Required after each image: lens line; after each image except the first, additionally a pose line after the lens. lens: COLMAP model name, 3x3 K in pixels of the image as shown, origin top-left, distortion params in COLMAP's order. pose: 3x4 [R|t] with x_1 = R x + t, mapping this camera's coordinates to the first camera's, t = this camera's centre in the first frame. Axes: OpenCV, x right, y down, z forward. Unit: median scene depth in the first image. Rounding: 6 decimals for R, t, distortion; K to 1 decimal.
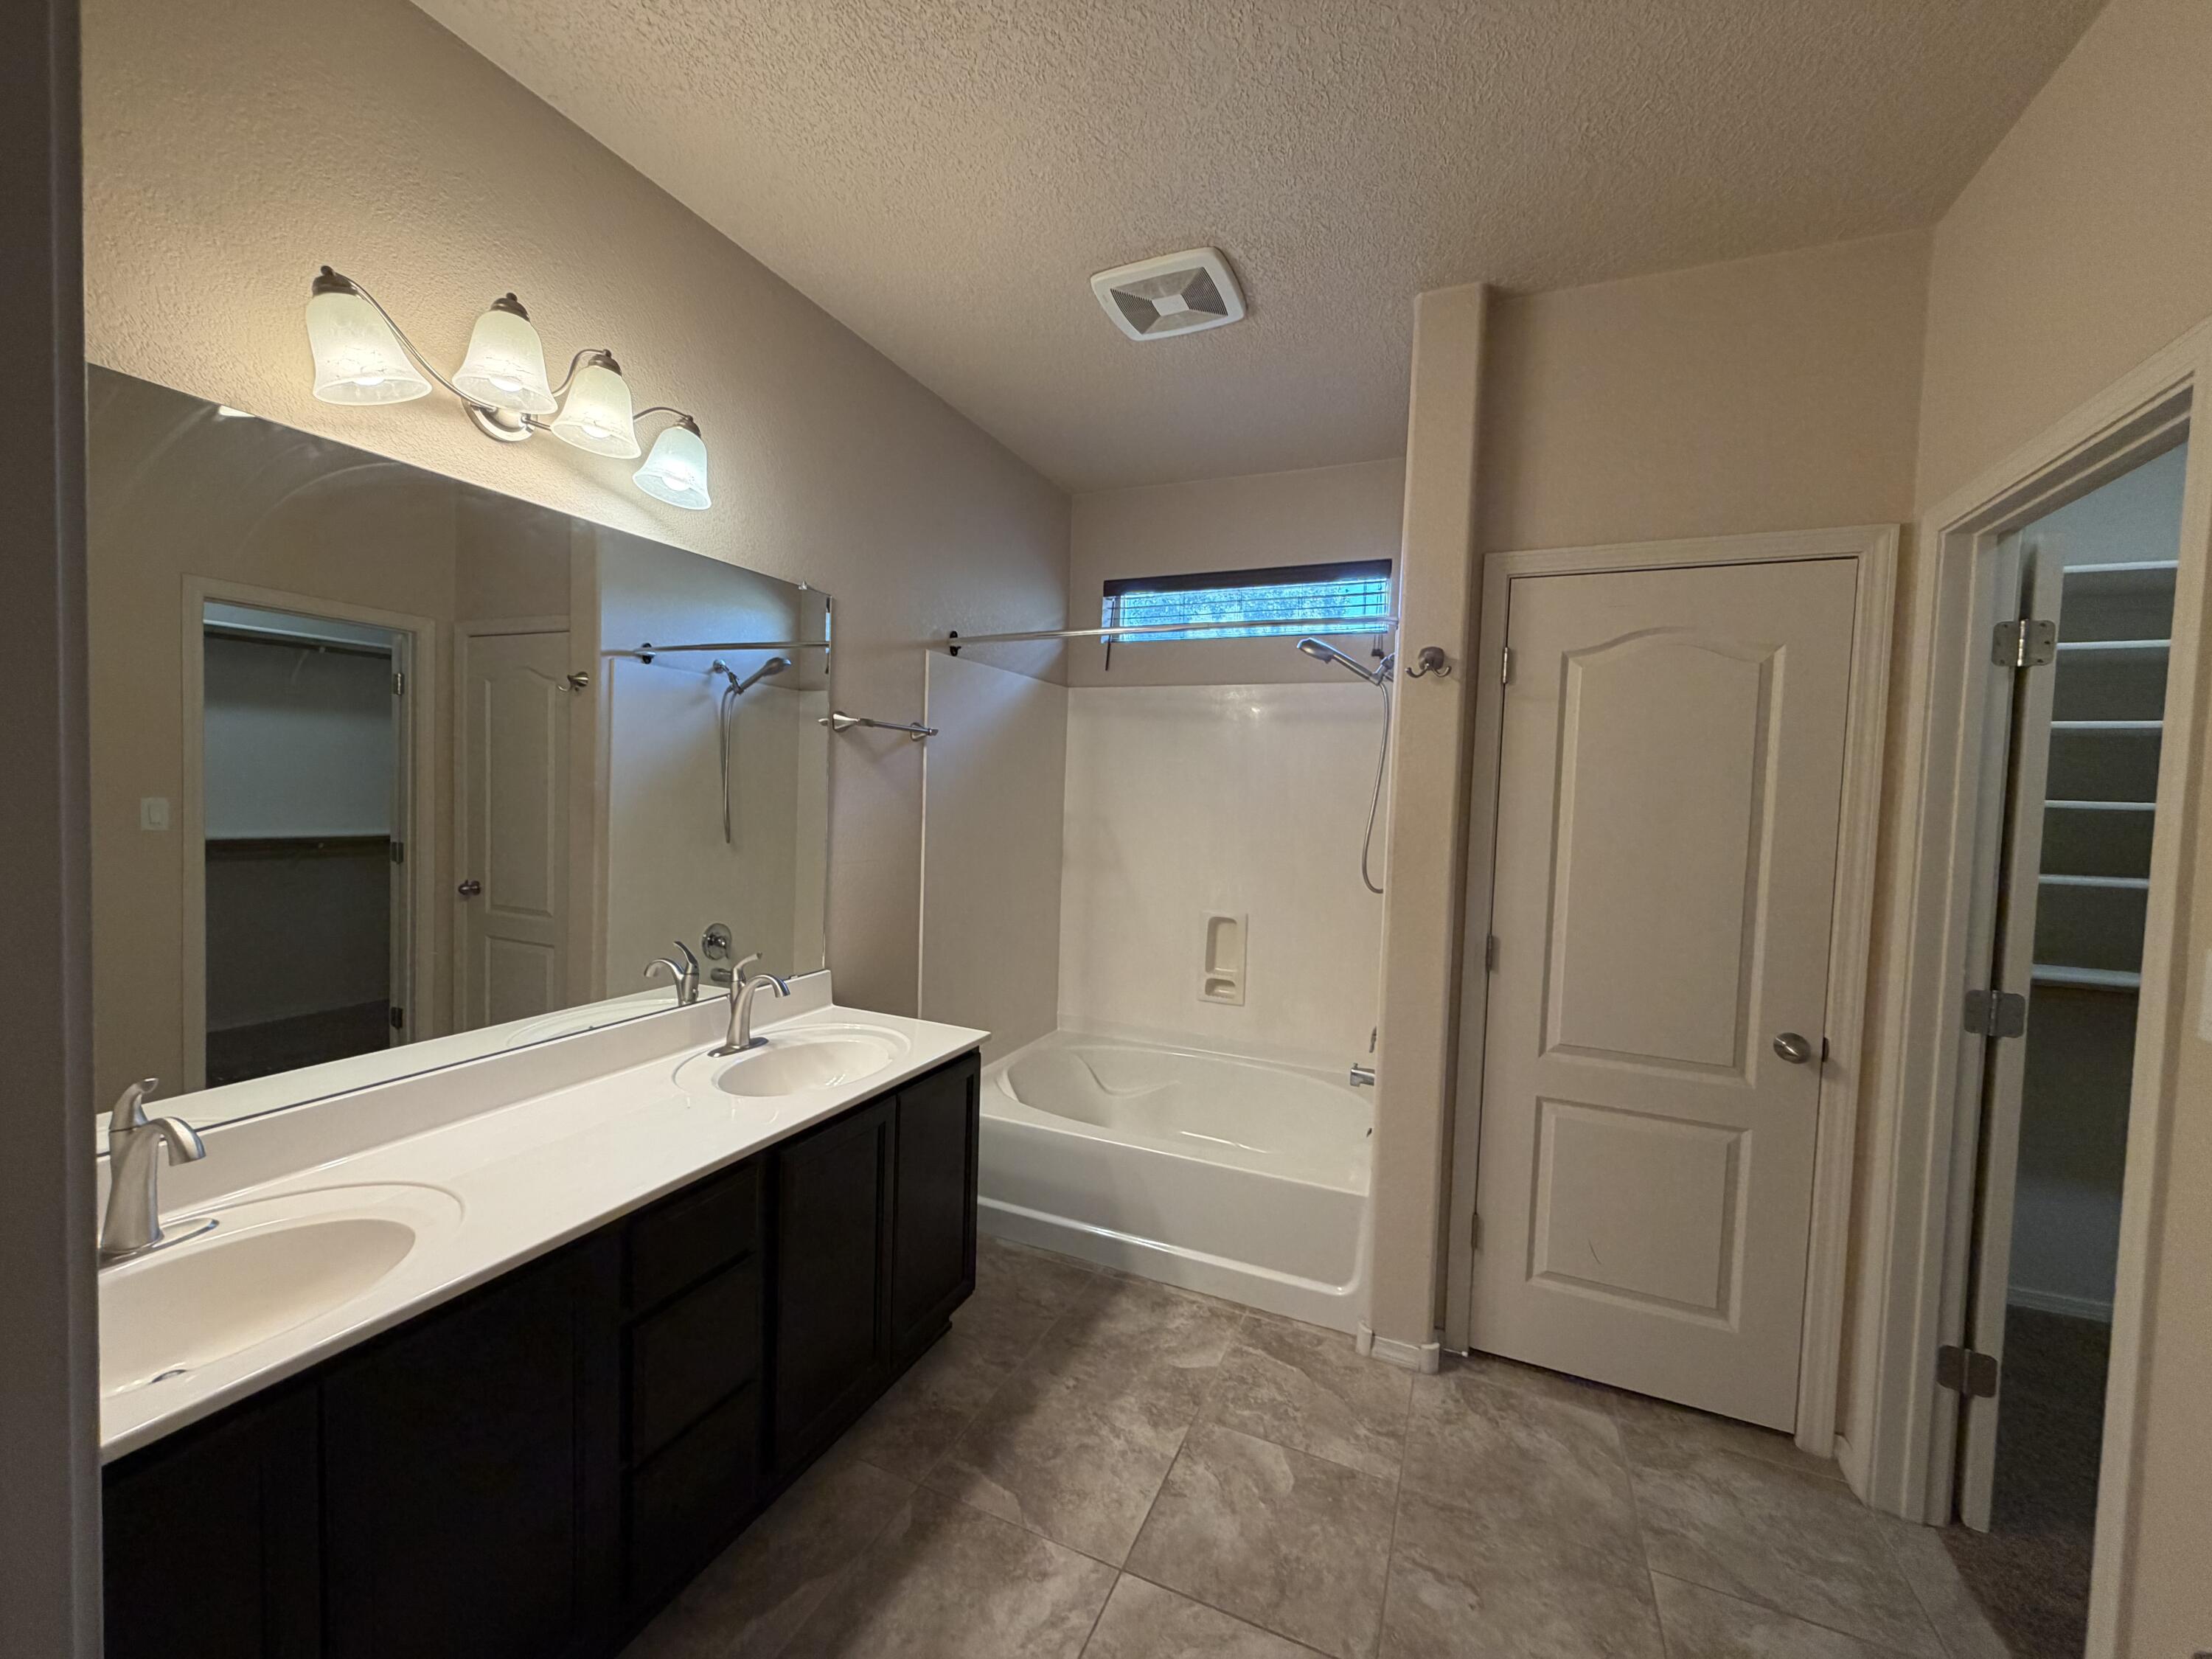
lens RADIAL K [[875.0, 0, 1103.8], [0, 875.0, 828.6], [0, 0, 1]] dist [0.000056, 0.000589]
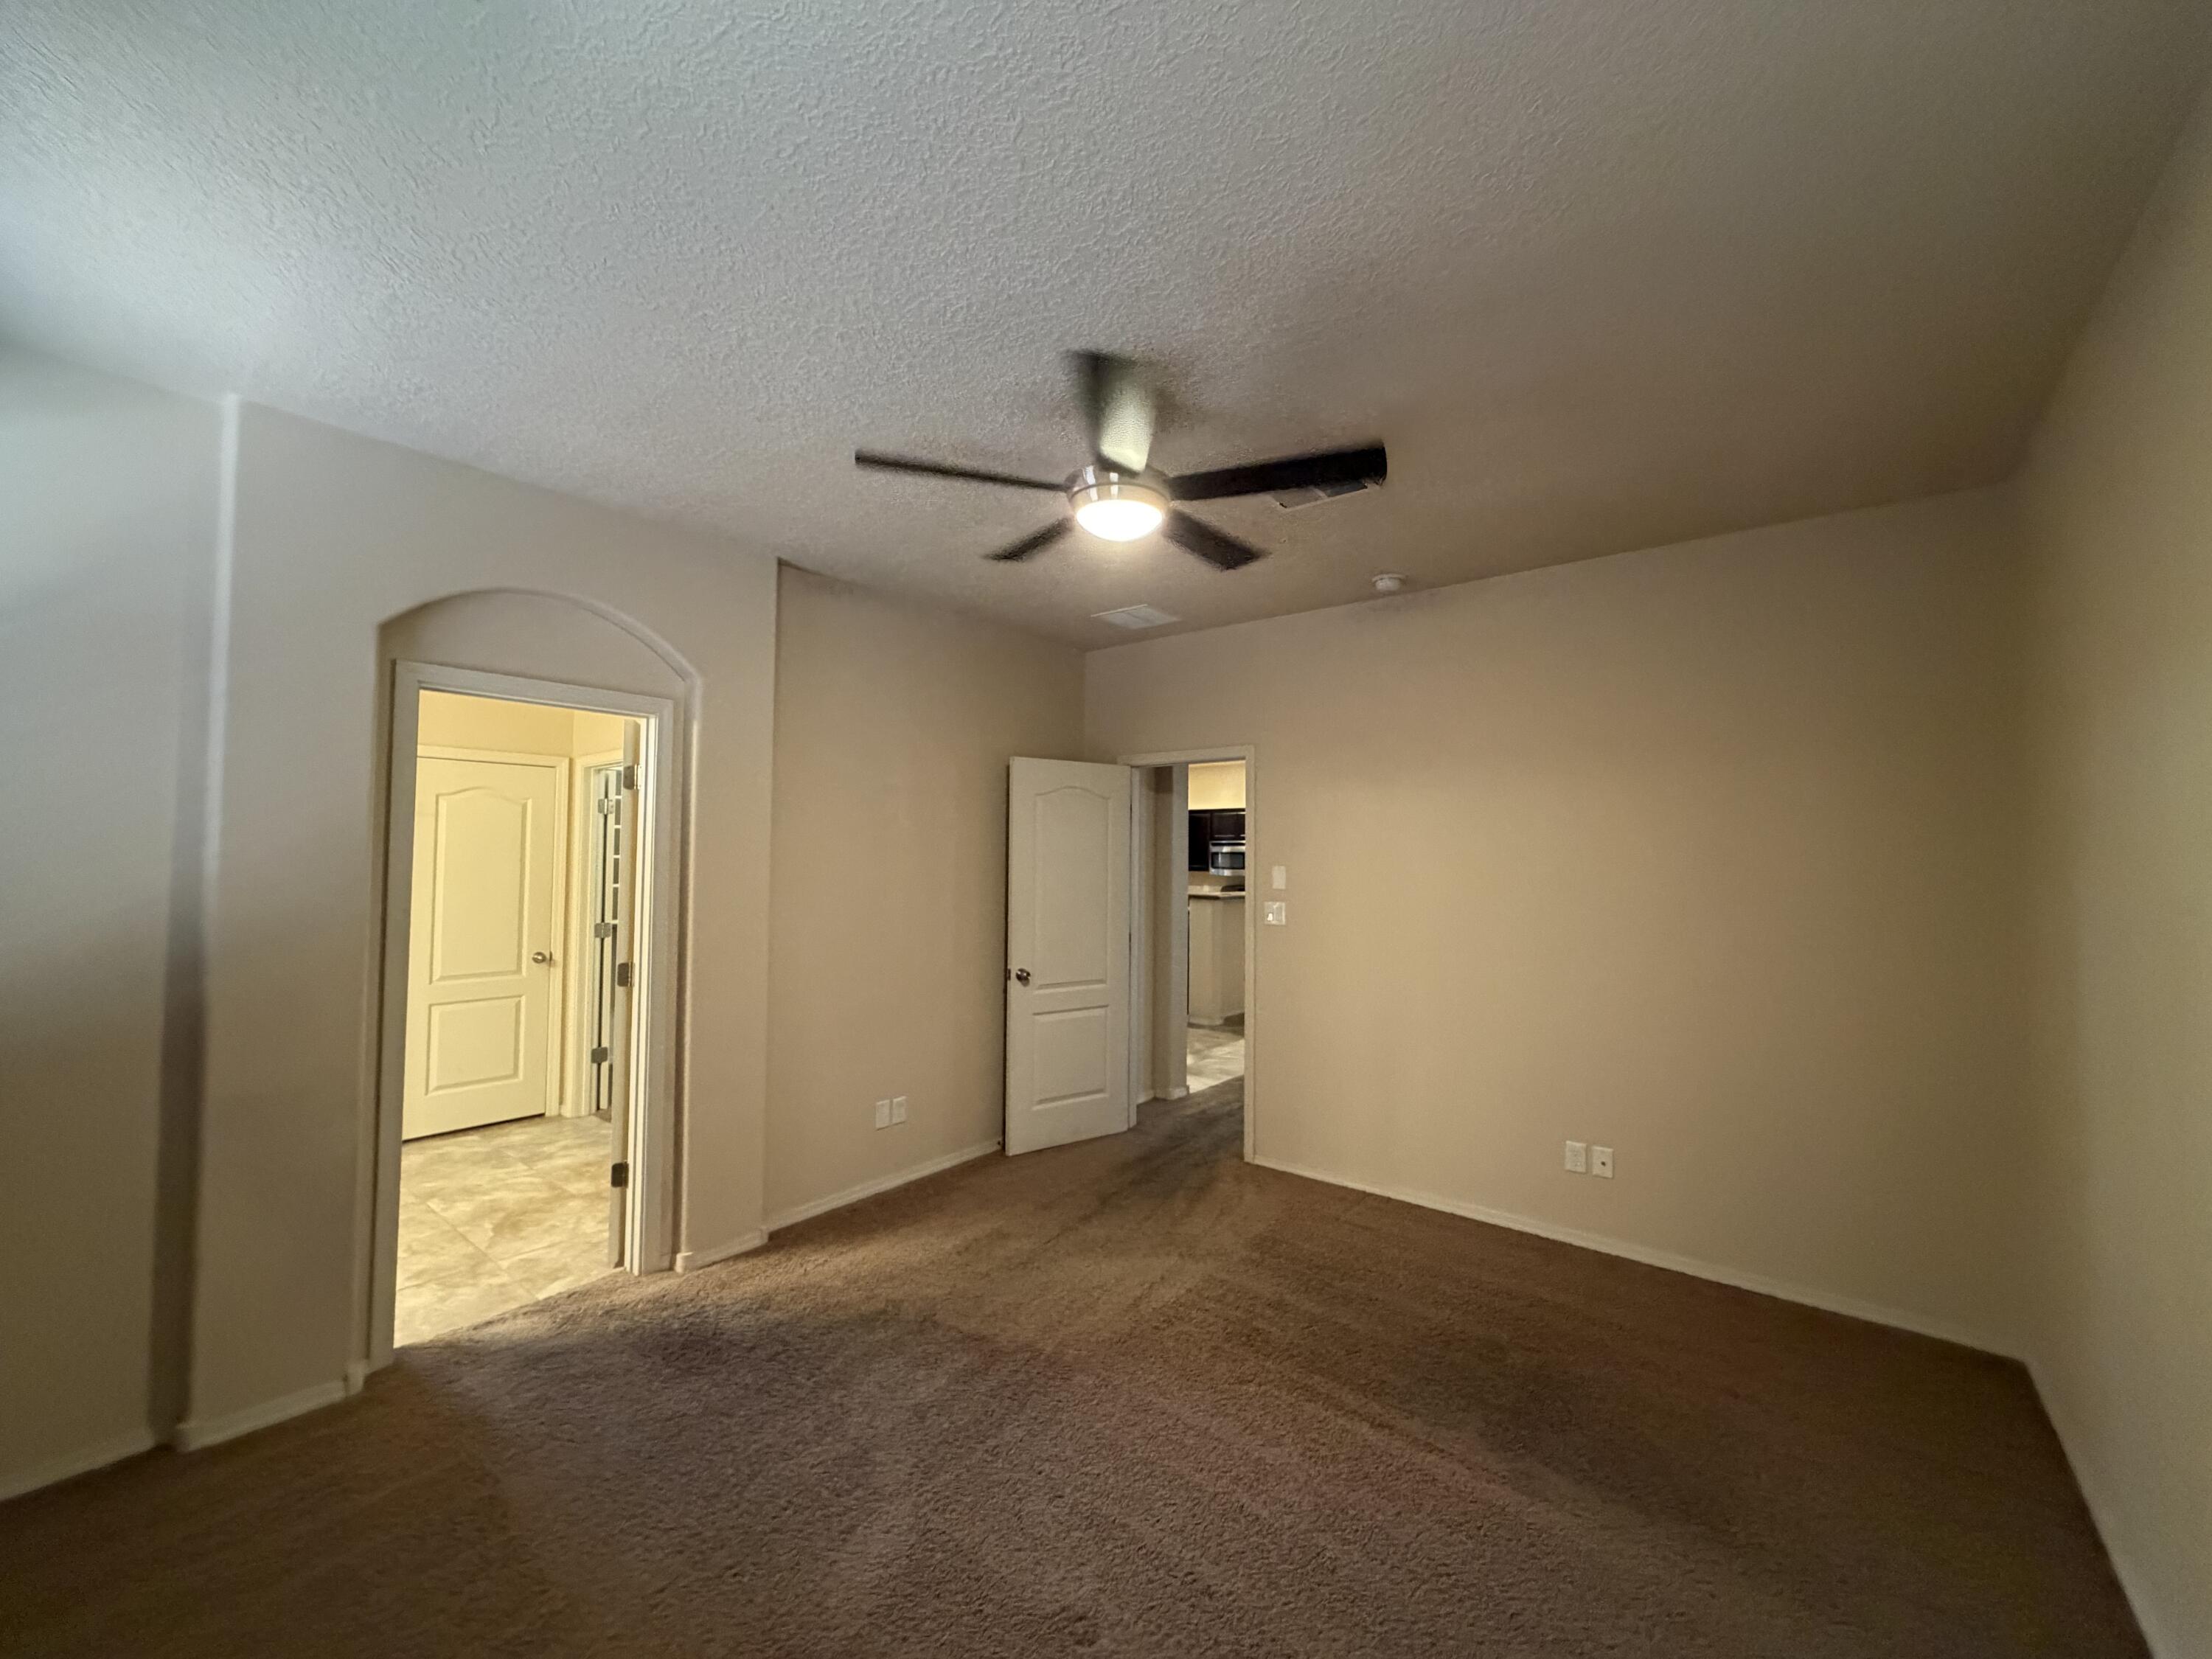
lens RADIAL K [[875.0, 0, 1094.9], [0, 875.0, 830.5], [0, 0, 1]] dist [0.000056, 0.000589]
pose [[0.264062, 0.000624, 0.964506, -1.247188], [0.042105, 0.999039, -0.012174, -0.017650], [-0.963586, 0.043825, 0.263782, -1.247305]]
